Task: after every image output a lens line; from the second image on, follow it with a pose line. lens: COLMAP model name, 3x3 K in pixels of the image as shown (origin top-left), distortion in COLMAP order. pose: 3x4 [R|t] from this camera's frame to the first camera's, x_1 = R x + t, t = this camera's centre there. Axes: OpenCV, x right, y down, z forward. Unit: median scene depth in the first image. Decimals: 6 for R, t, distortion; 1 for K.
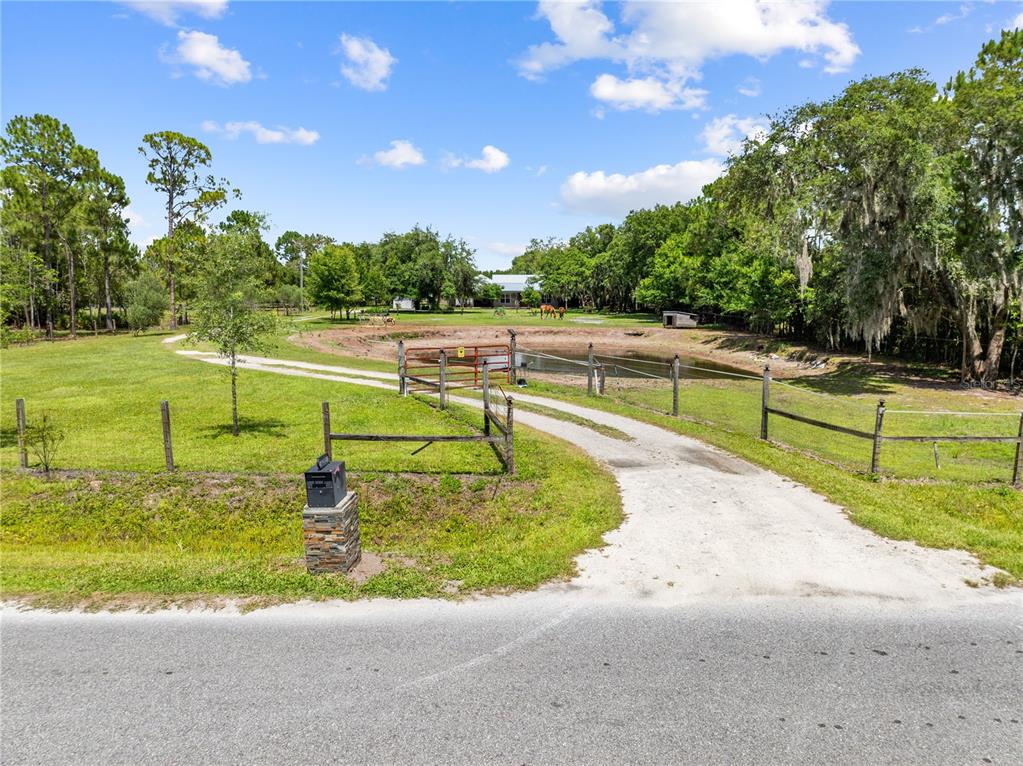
lens RADIAL K [[720.0, 0, 511.1], [0, 720.0, 384.0], [0, 0, 1]] dist [-0.051015, 0.024335]
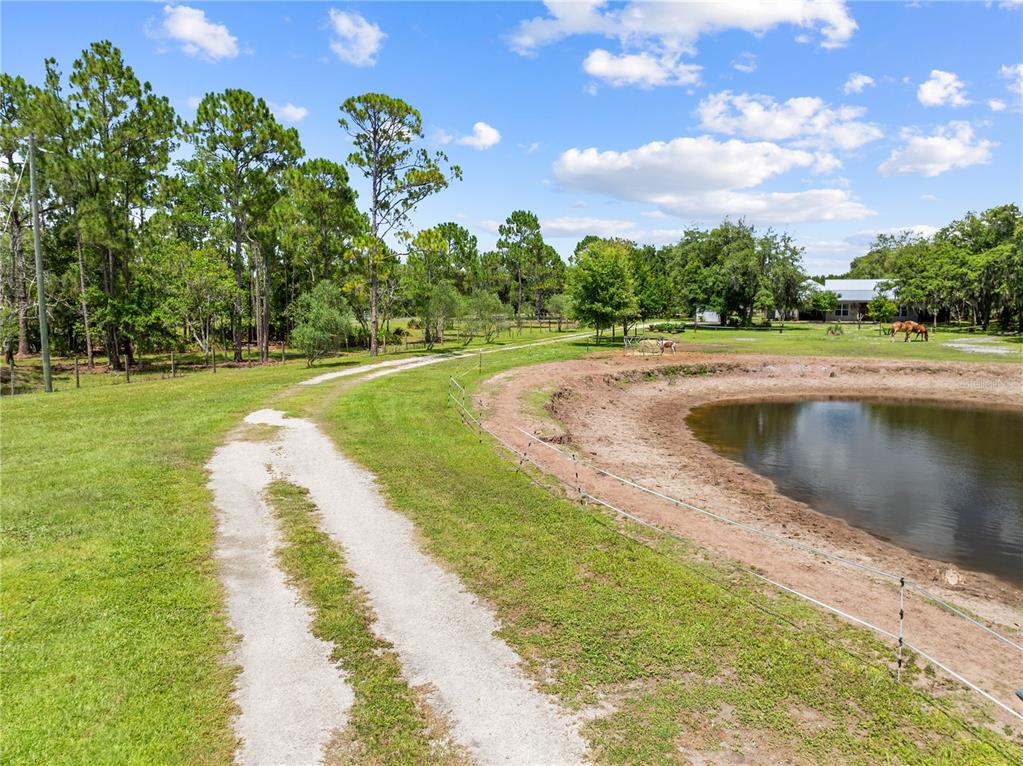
lens RADIAL K [[720.0, 0, 512.3], [0, 720.0, 384.6], [0, 0, 1]] dist [-0.051015, 0.024335]
pose [[0.907636, 0.043898, -0.417457, -0.007990], [-0.047815, 0.998856, 0.001078, -0.027311], [0.417027, 0.018982, 0.908696, 0.186652]]
